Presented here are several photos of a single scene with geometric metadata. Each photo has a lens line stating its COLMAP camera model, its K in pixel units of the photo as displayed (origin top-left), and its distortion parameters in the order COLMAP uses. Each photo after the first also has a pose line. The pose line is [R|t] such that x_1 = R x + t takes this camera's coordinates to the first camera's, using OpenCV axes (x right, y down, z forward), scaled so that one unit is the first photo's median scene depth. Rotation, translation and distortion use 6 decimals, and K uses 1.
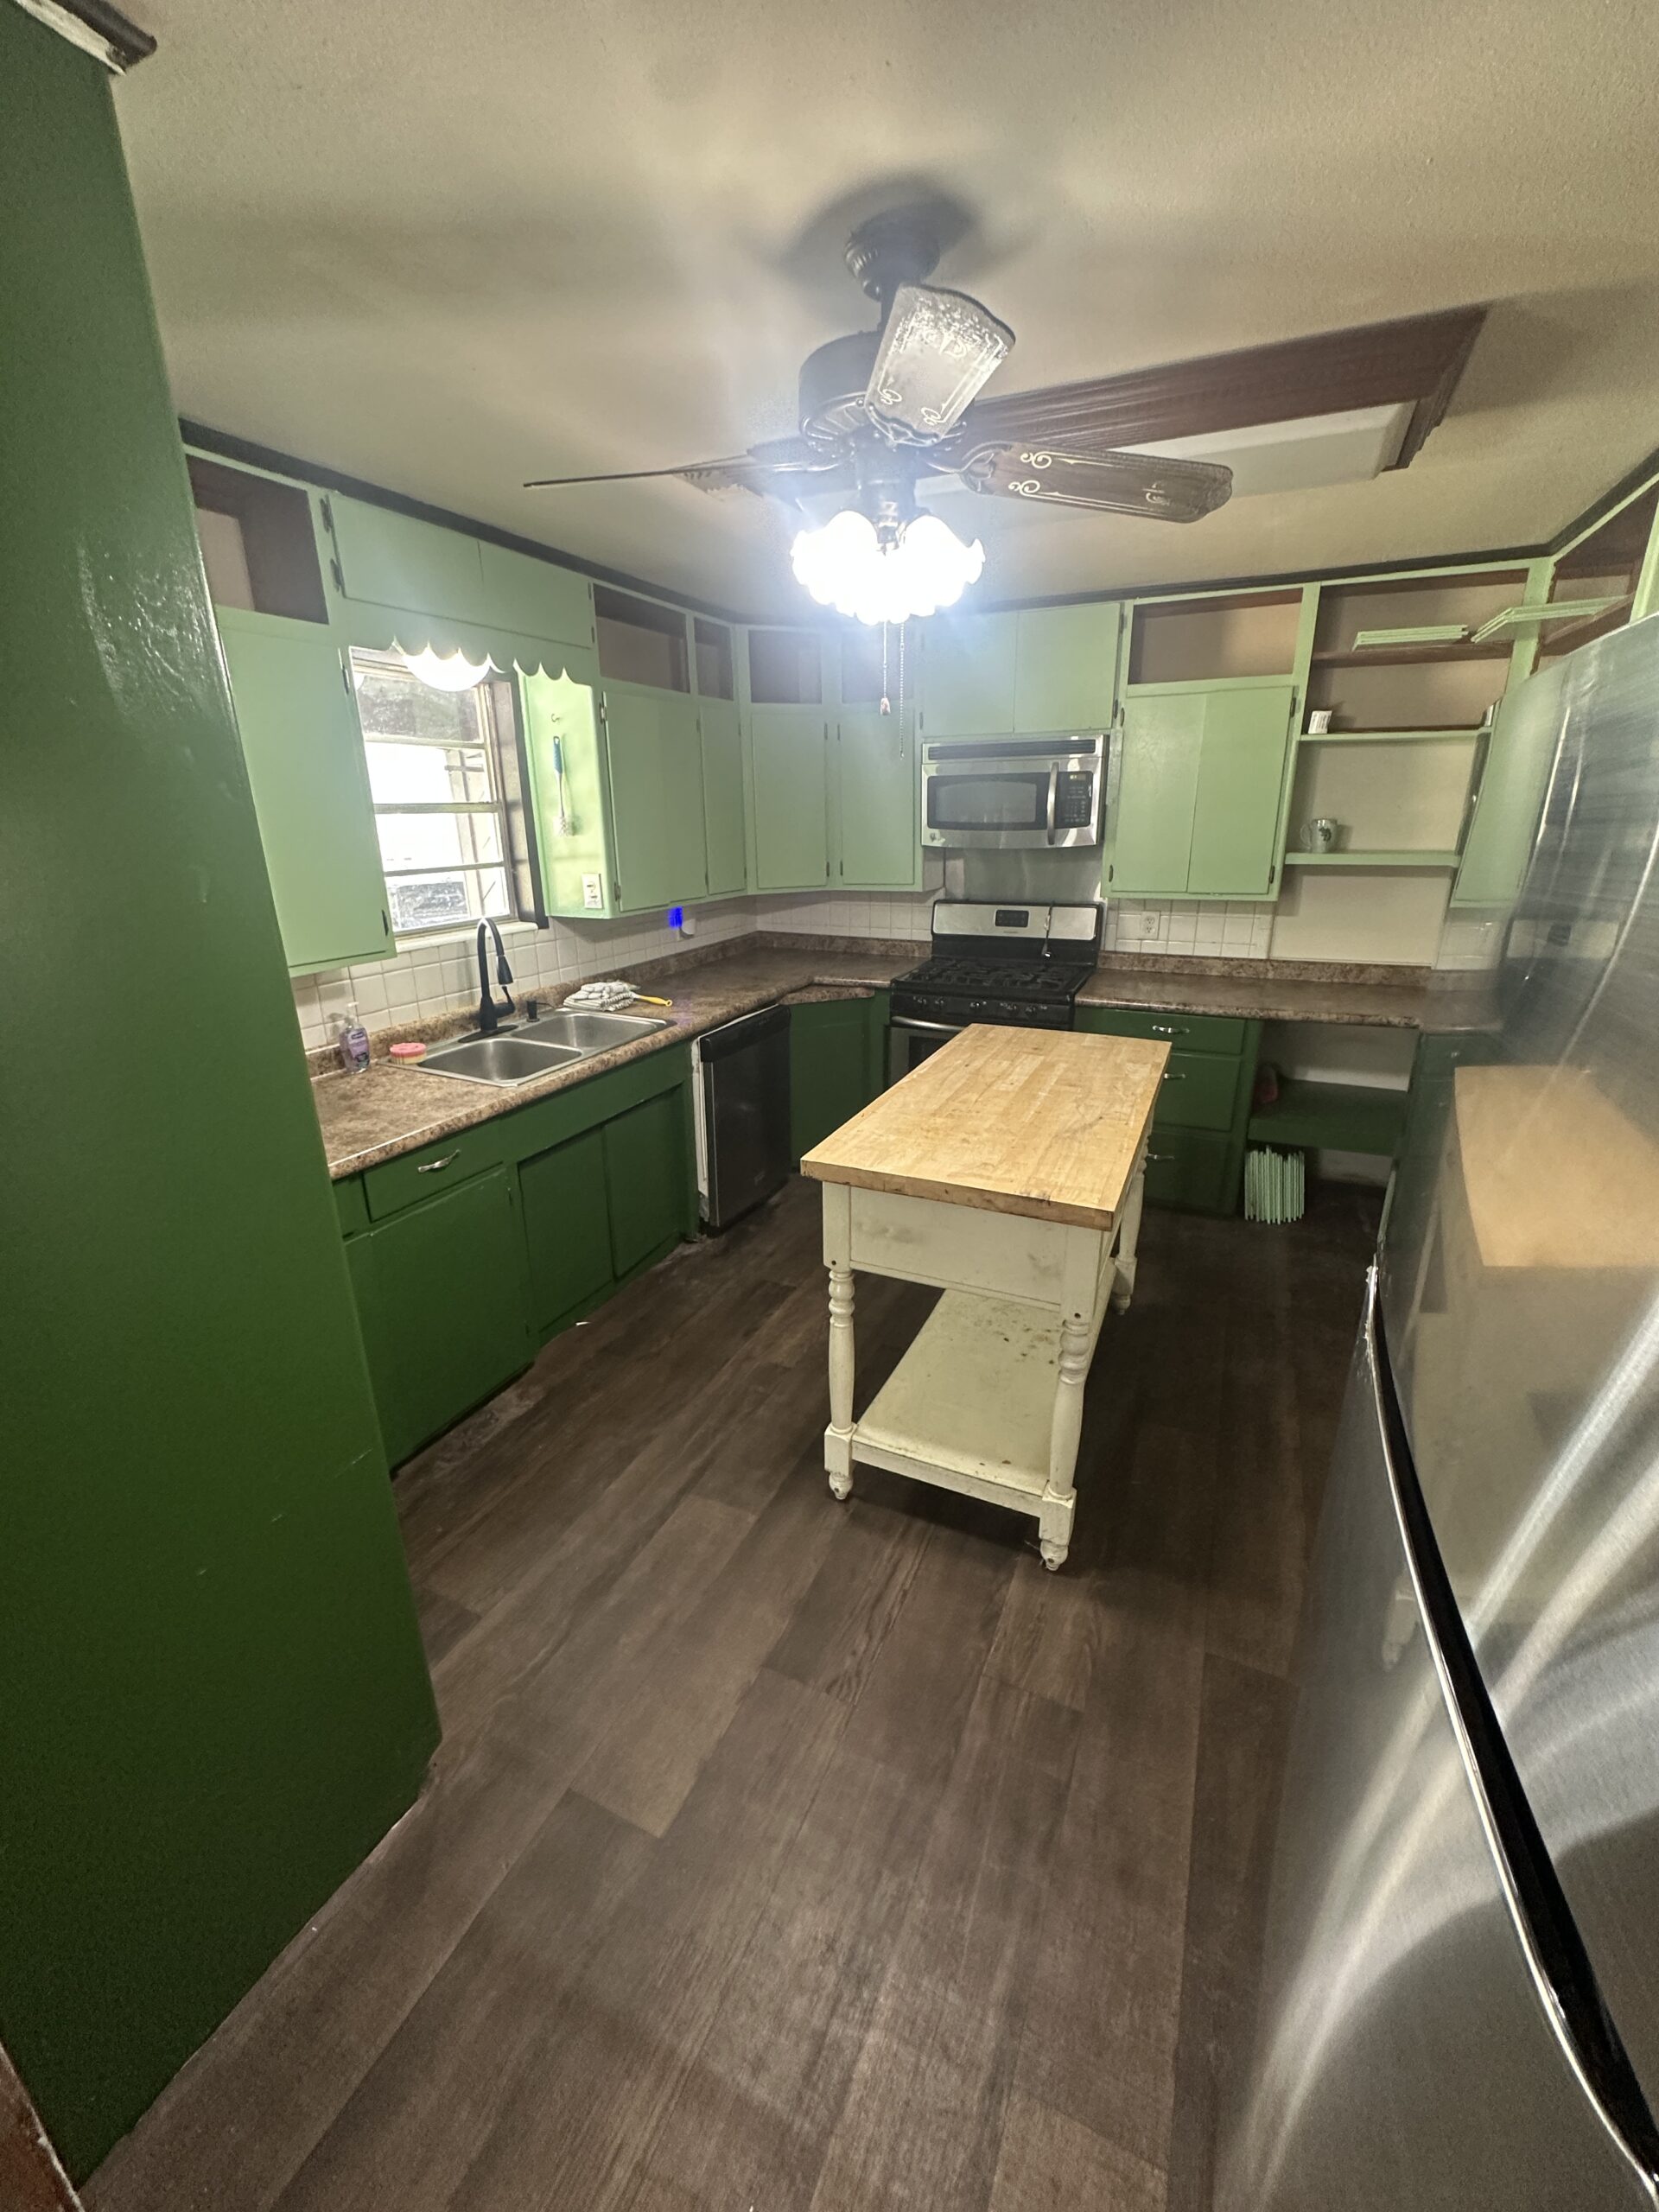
lens RADIAL K [[889.8, 0, 826.4], [0, 889.8, 1106.9], [0, 0, 1]] dist [-0.003346, 0.001726]
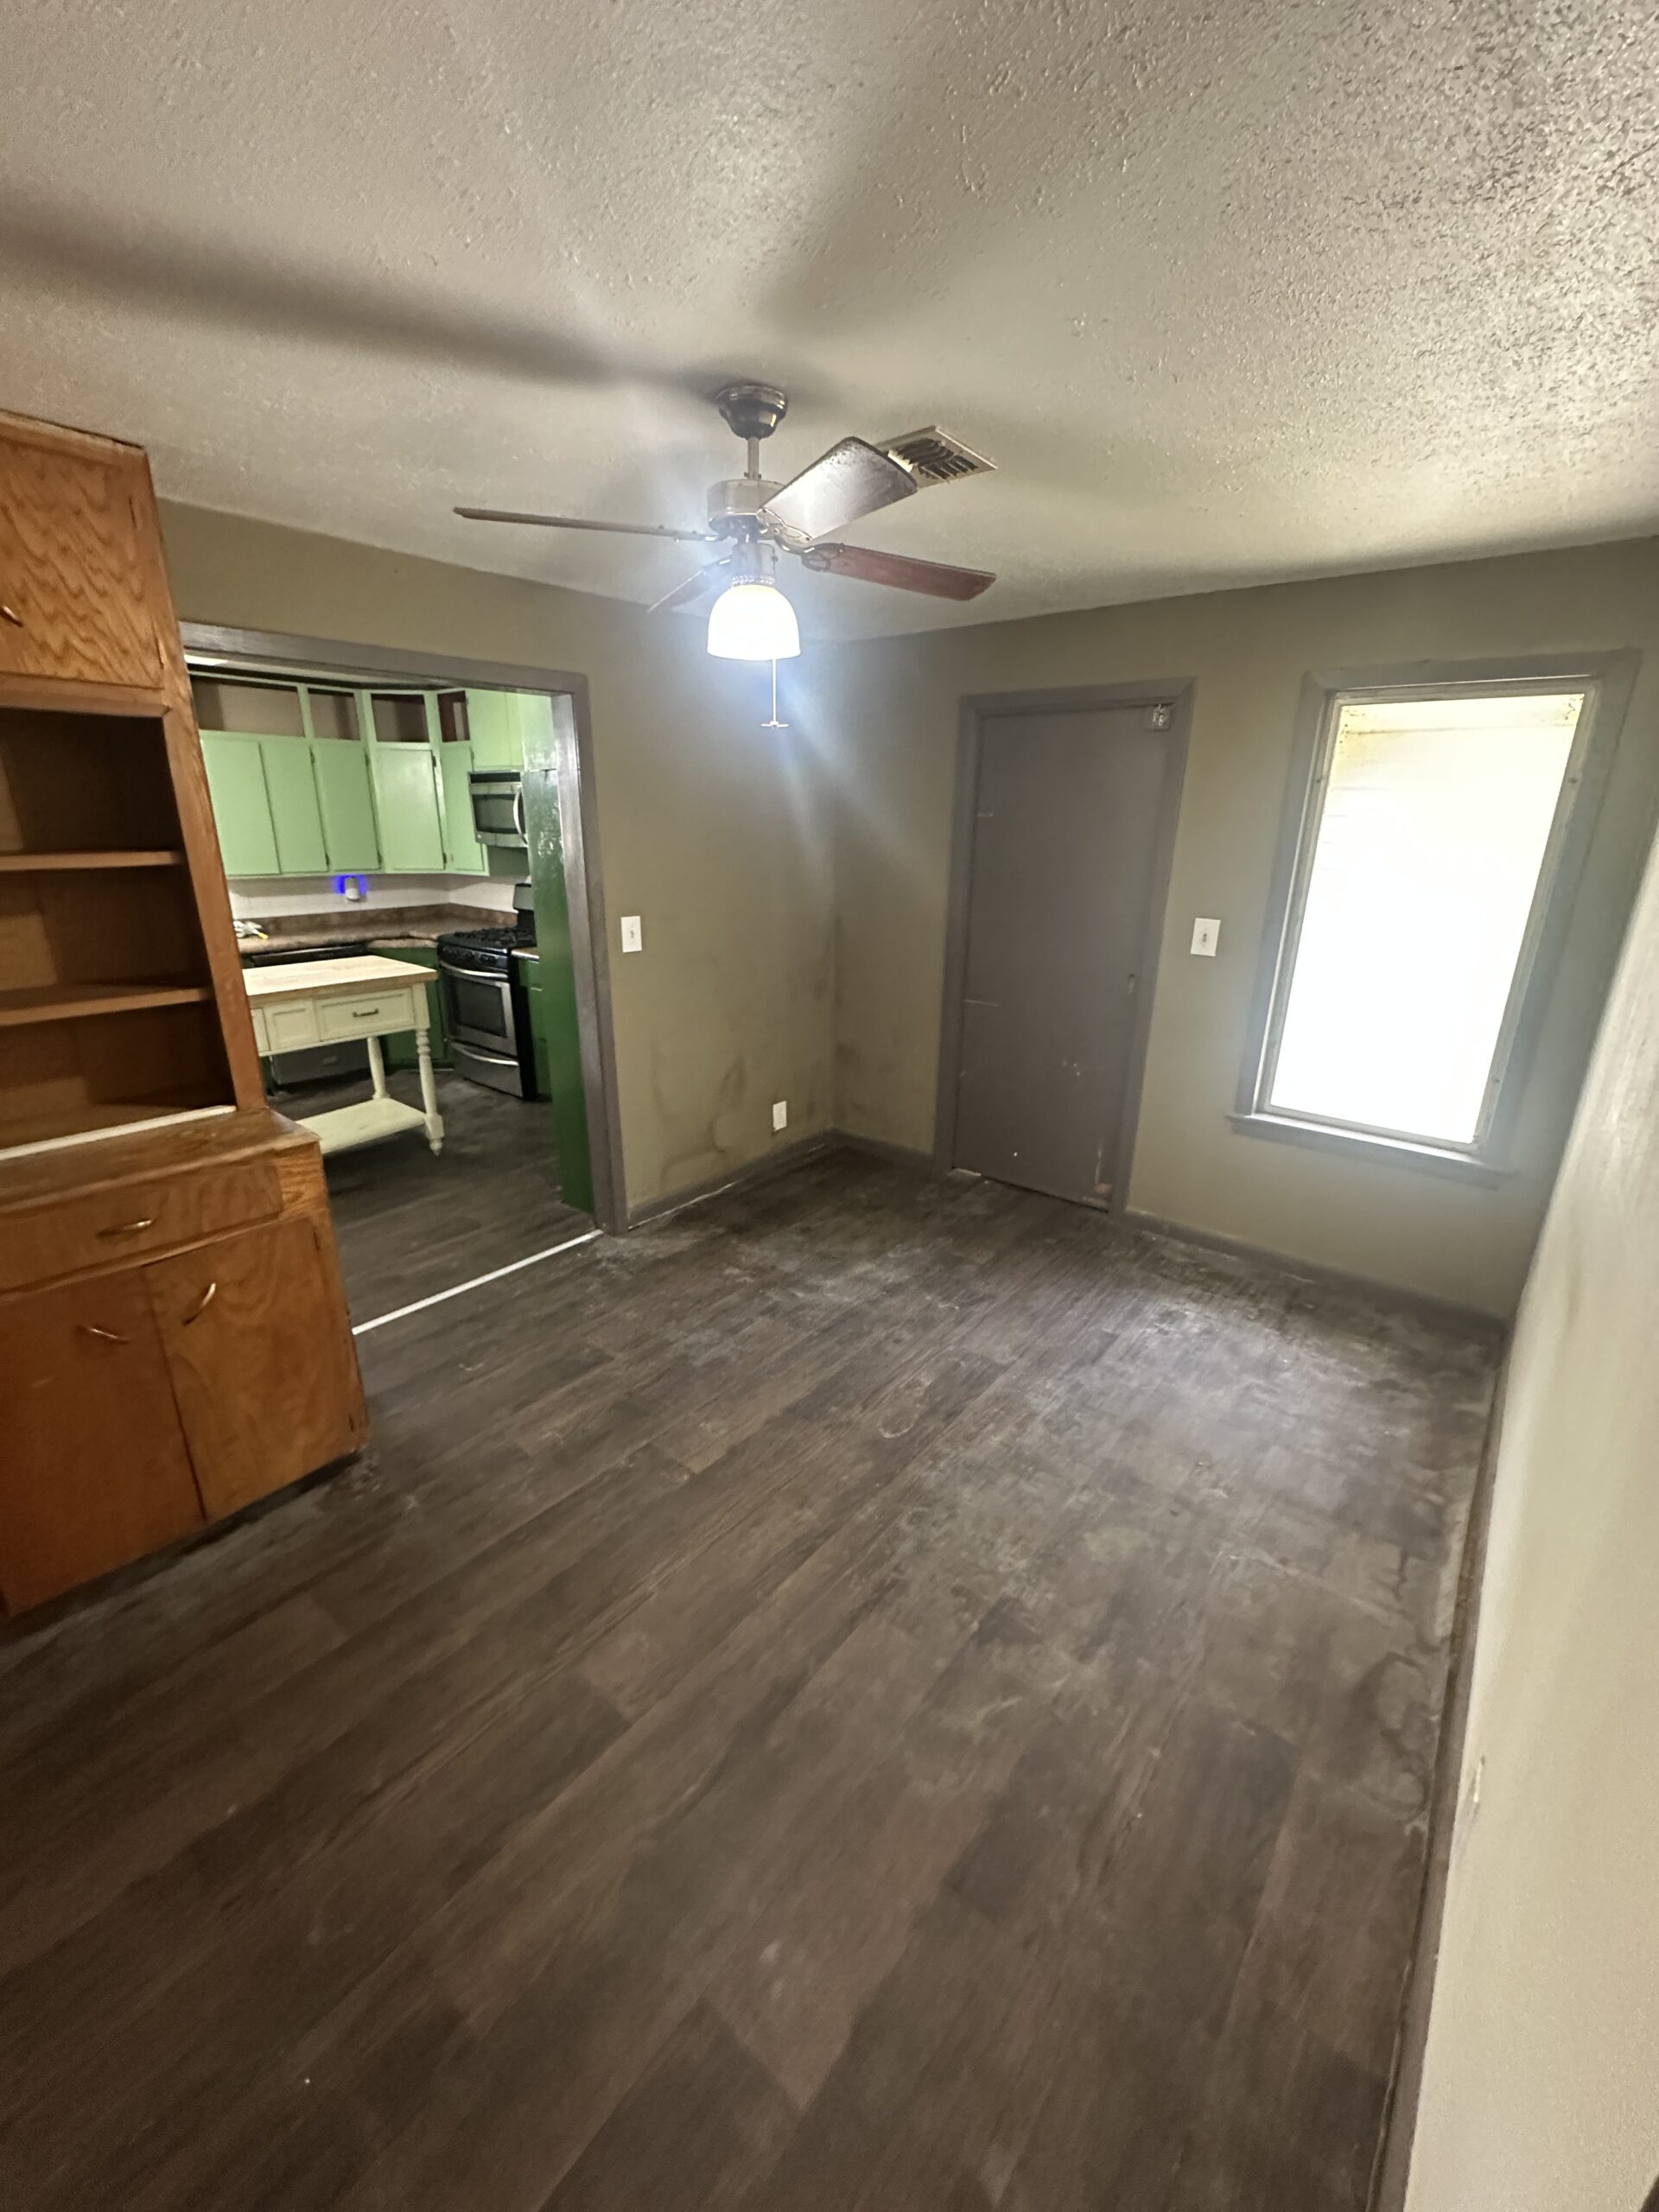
lens RADIAL K [[889.8, 0, 828.8], [0, 889.8, 1104.0], [0, 0, 1]] dist [-0.003346, 0.001726]
pose [[0.969833, 0.100865, -0.221923, 1.599082], [-0.103575, 0.994621, -0.000579, 0.098946], [0.220671, 0.023547, 0.975064, -0.392421]]
